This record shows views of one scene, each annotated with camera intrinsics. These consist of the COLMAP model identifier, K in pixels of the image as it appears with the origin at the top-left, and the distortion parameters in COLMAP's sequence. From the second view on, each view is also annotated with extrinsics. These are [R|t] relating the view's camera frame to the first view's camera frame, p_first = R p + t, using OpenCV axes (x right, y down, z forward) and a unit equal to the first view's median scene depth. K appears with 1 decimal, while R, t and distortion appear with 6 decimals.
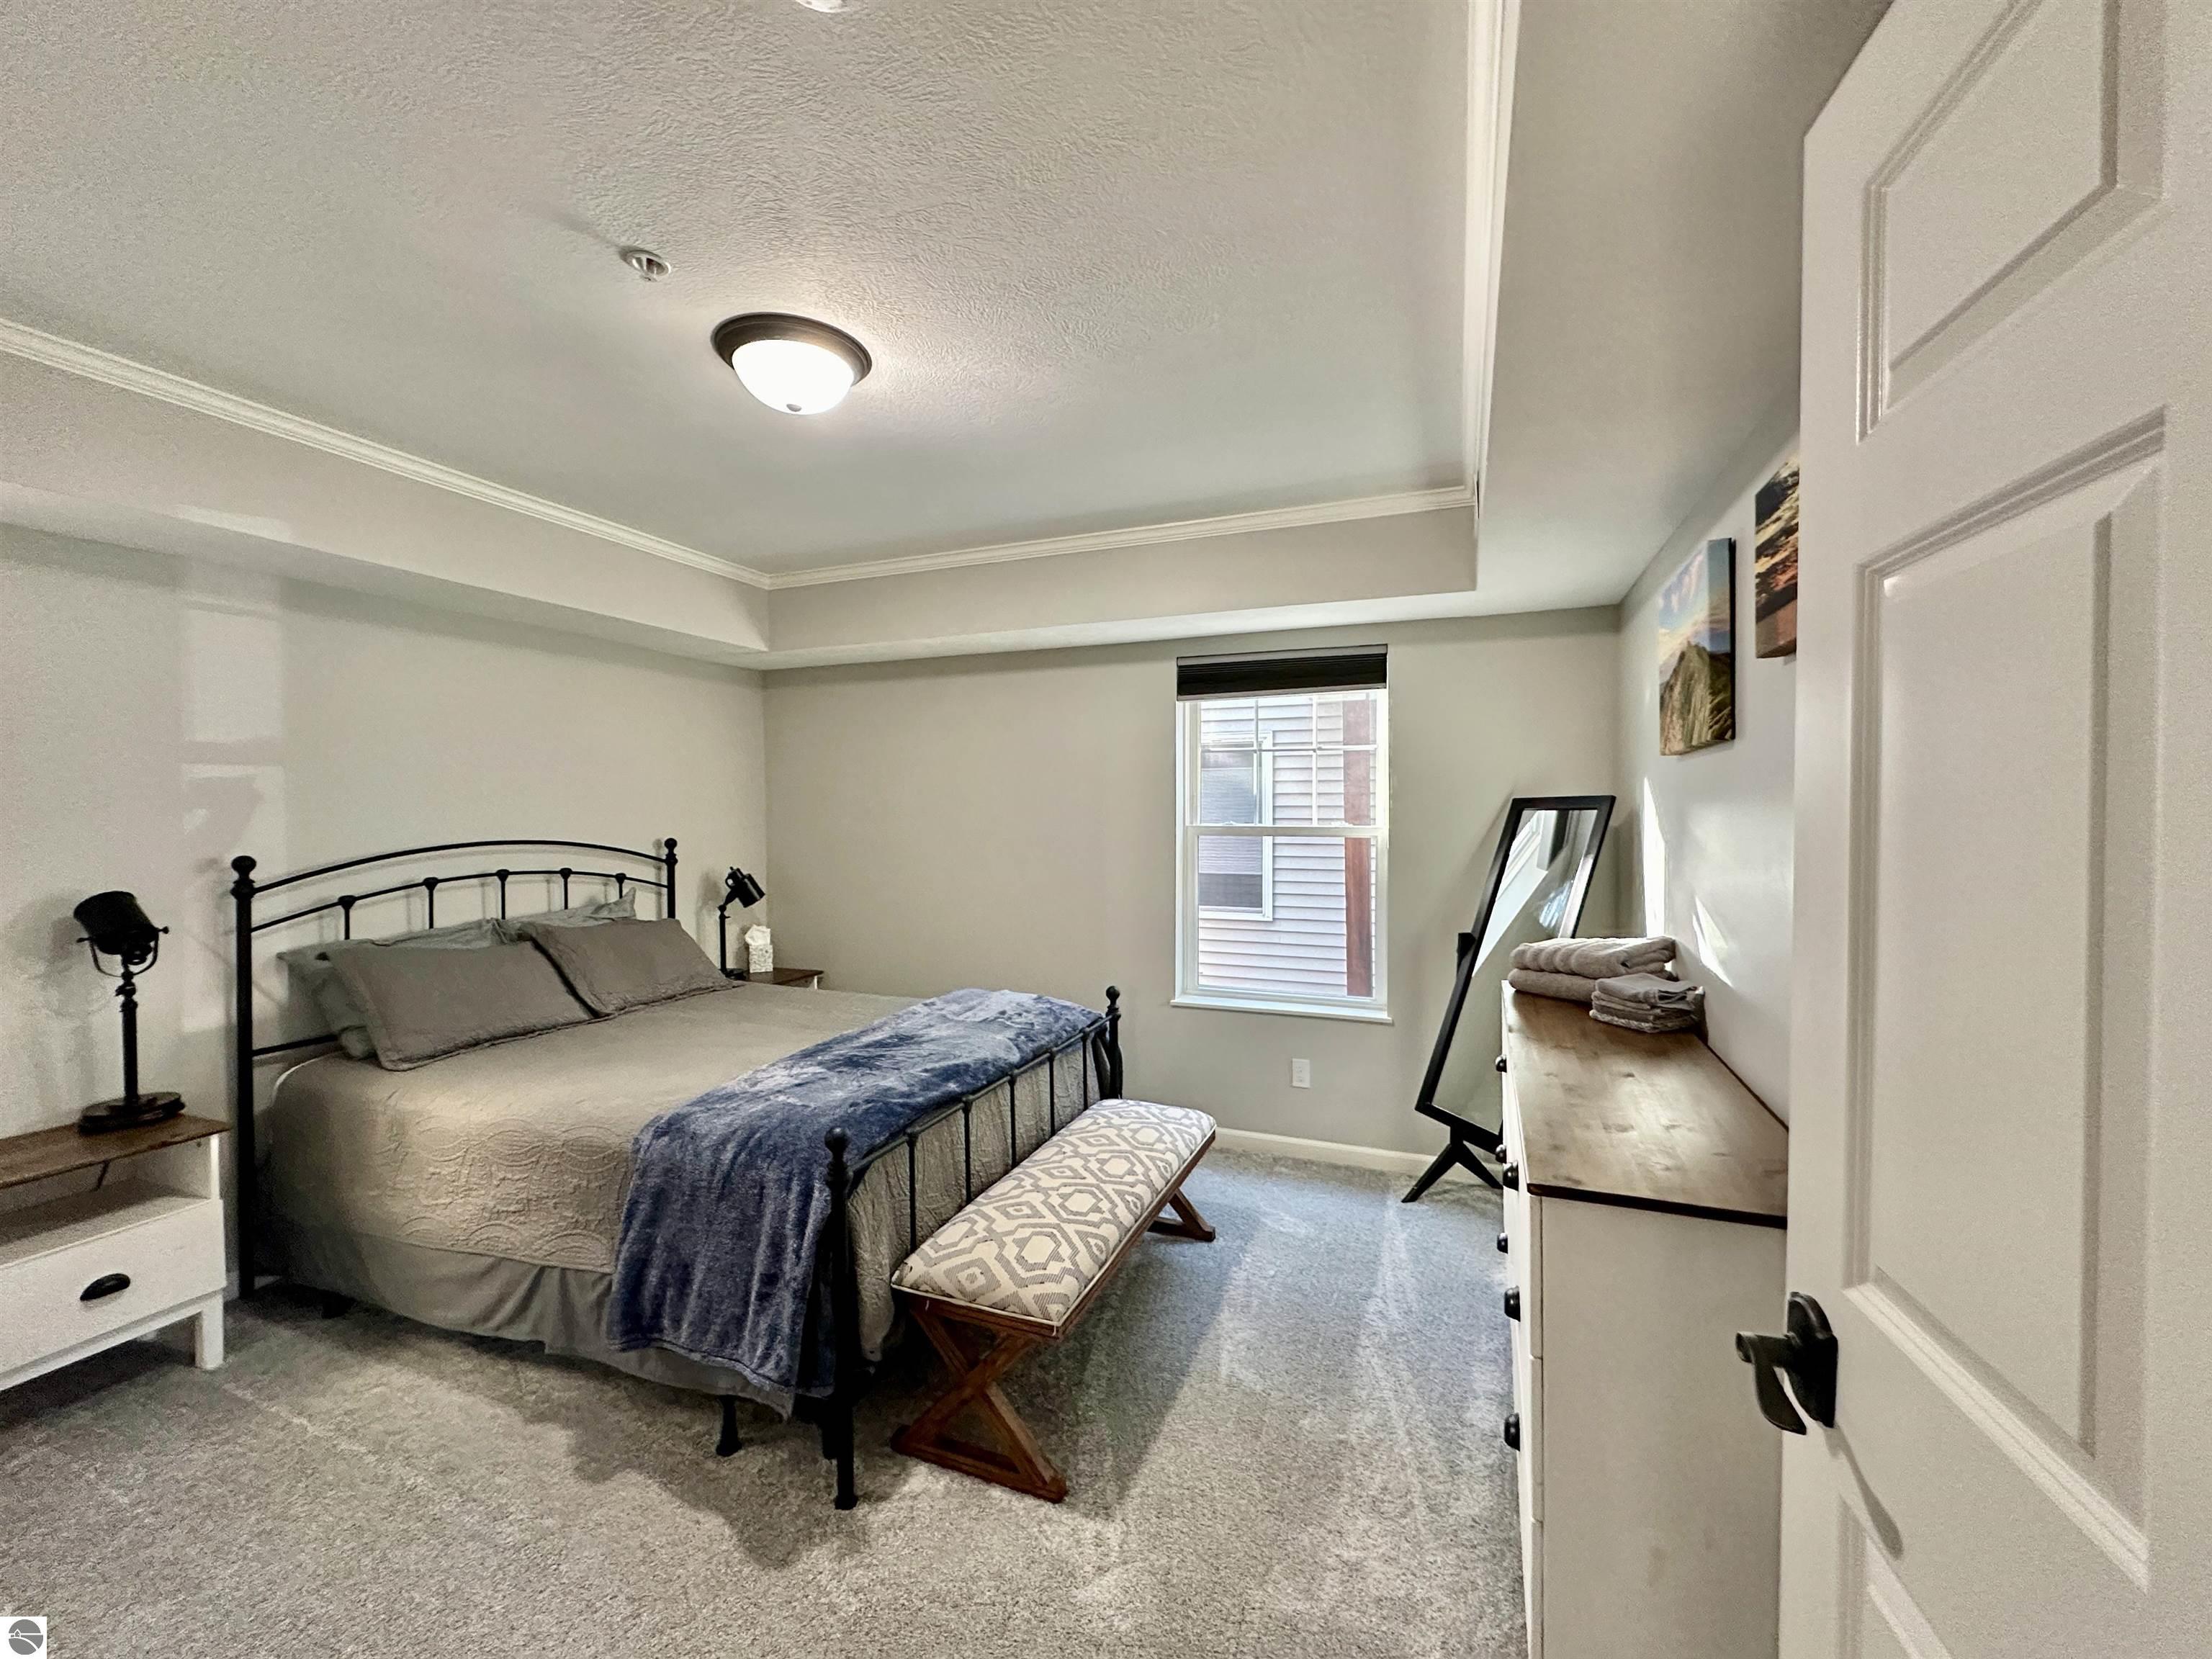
lens RADIAL K [[886.1, 0, 1110.9], [0, 886.1, 817.7], [0, 0, 1]] dist [-0.002353, 0.000432]
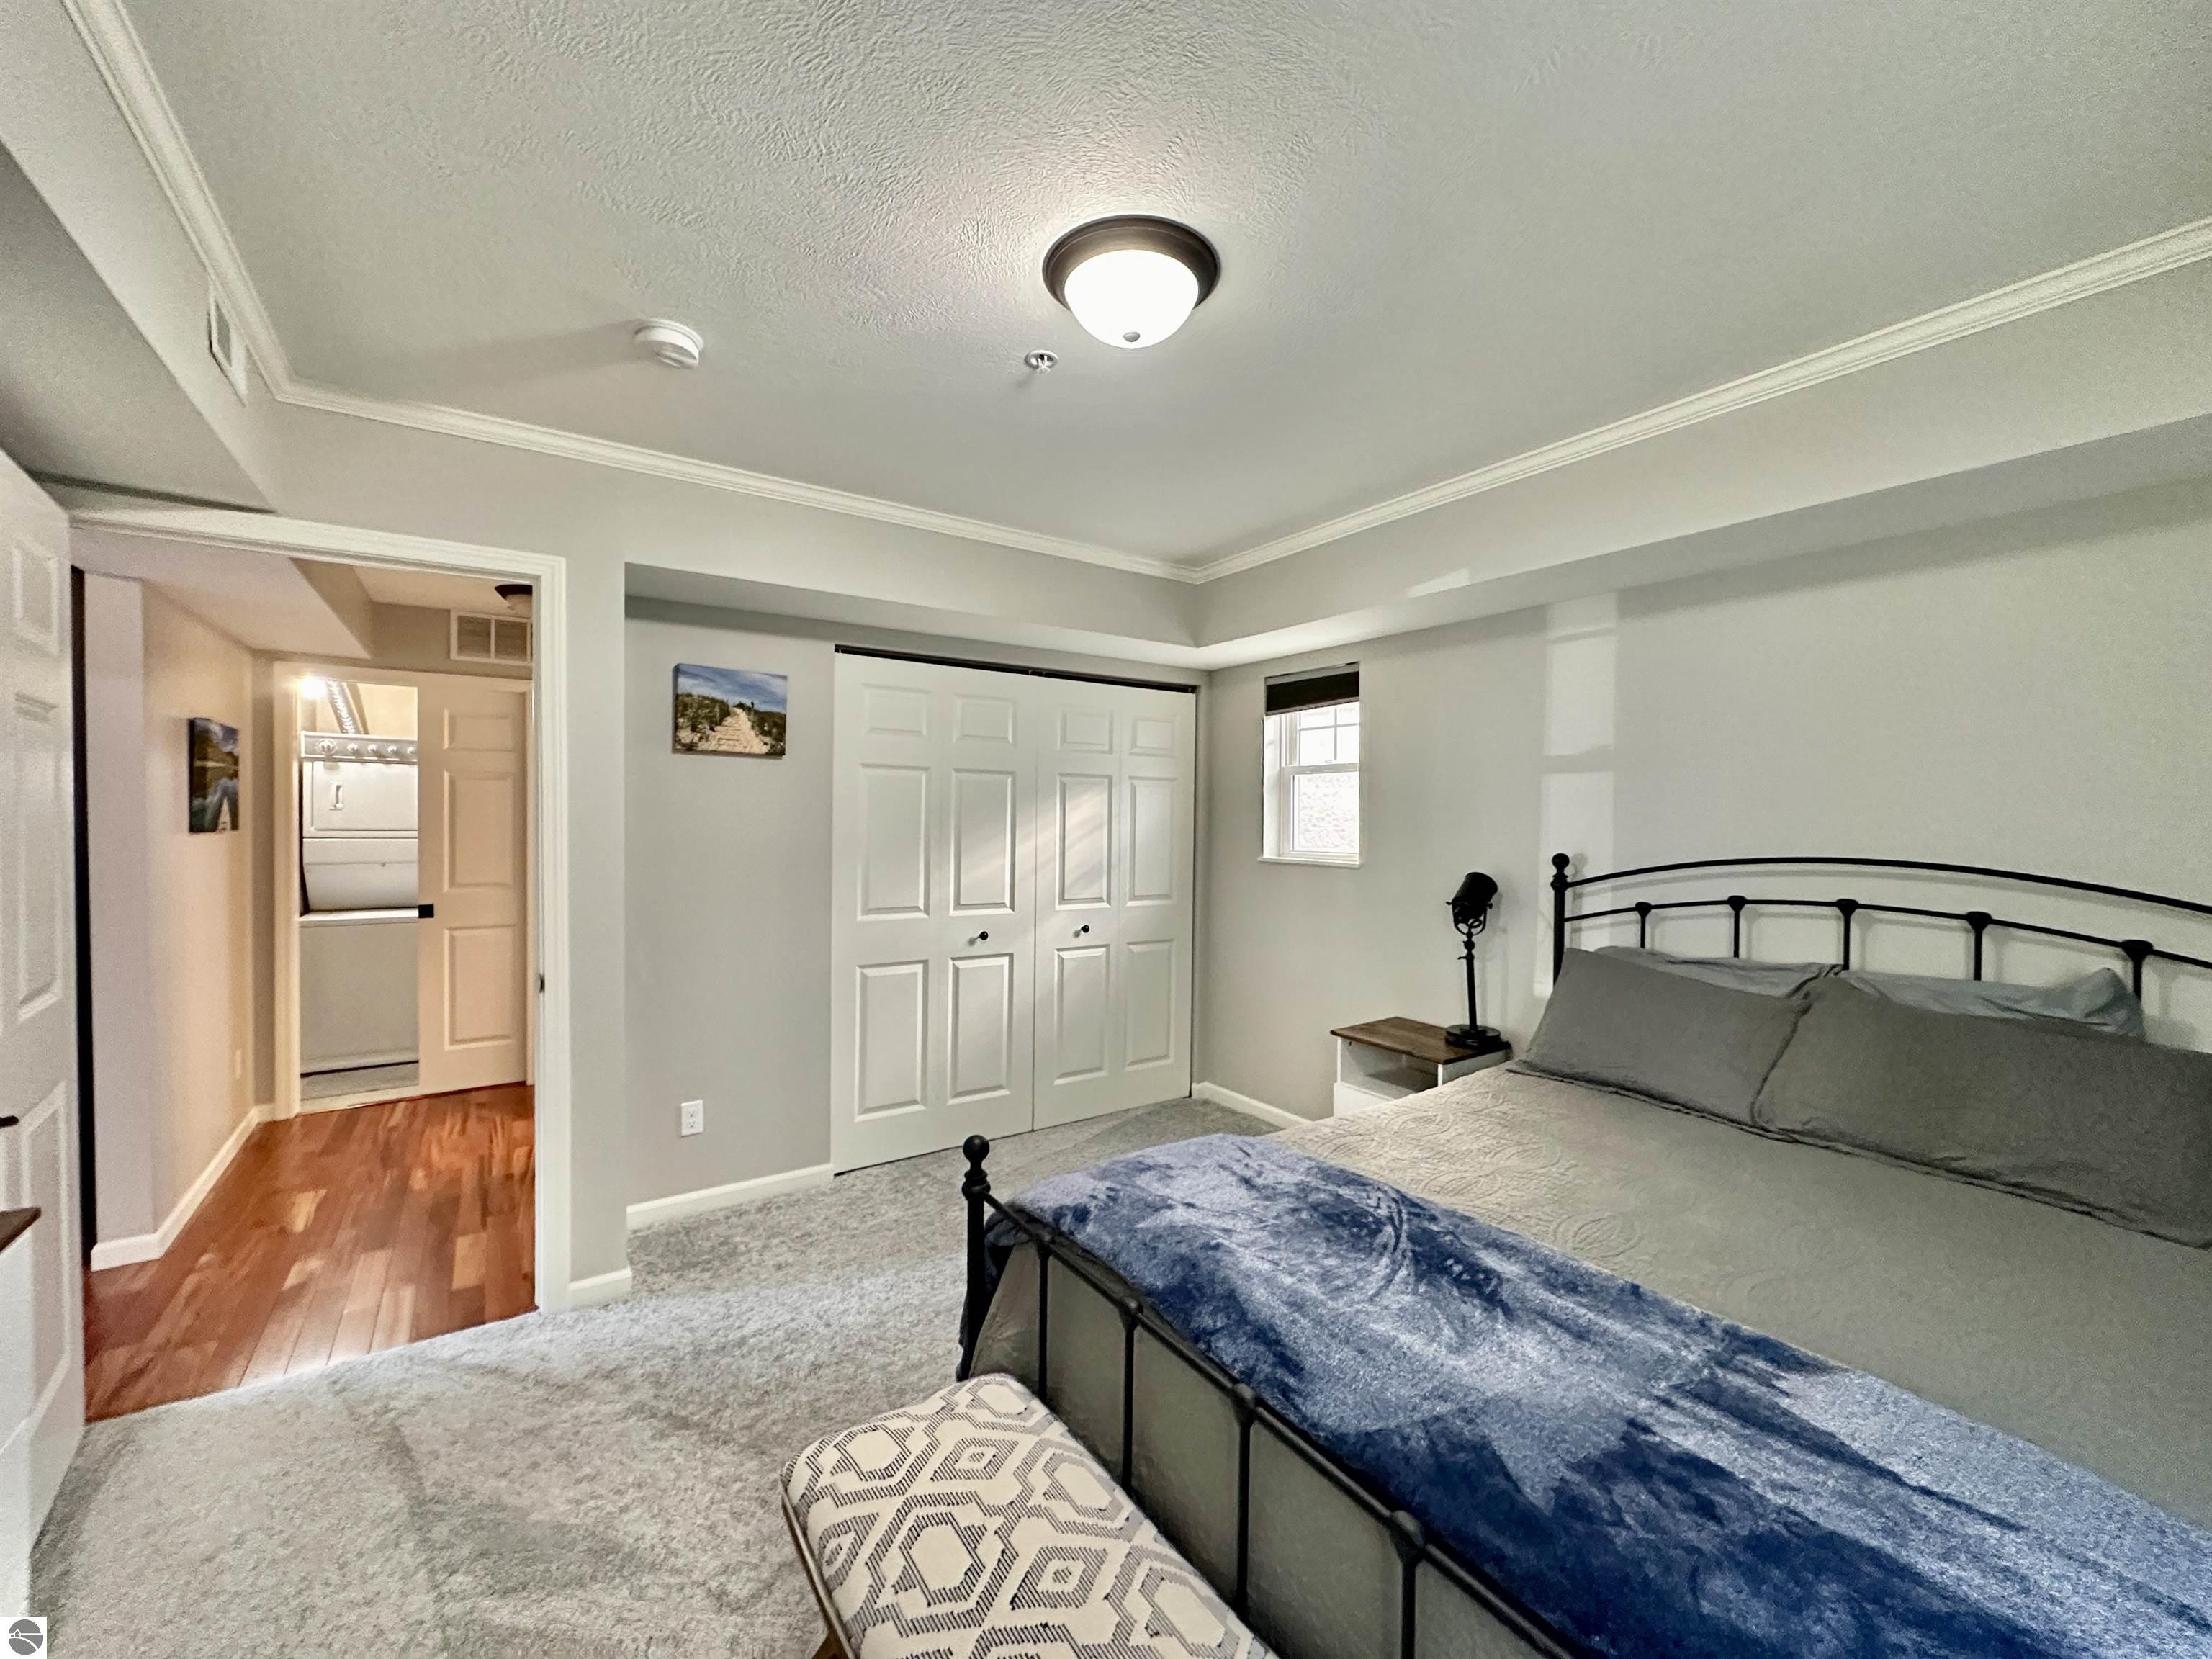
lens RADIAL K [[886.1, 0, 1108.4], [0, 886.1, 812.9], [0, 0, 1]] dist [-0.002353, 0.000432]
pose [[-0.555322, 0.002161, -0.831632, 0.292265], [-0.012964, 0.999853, 0.011255, -0.014628], [0.831534, 0.017032, -0.555212, 1.146848]]
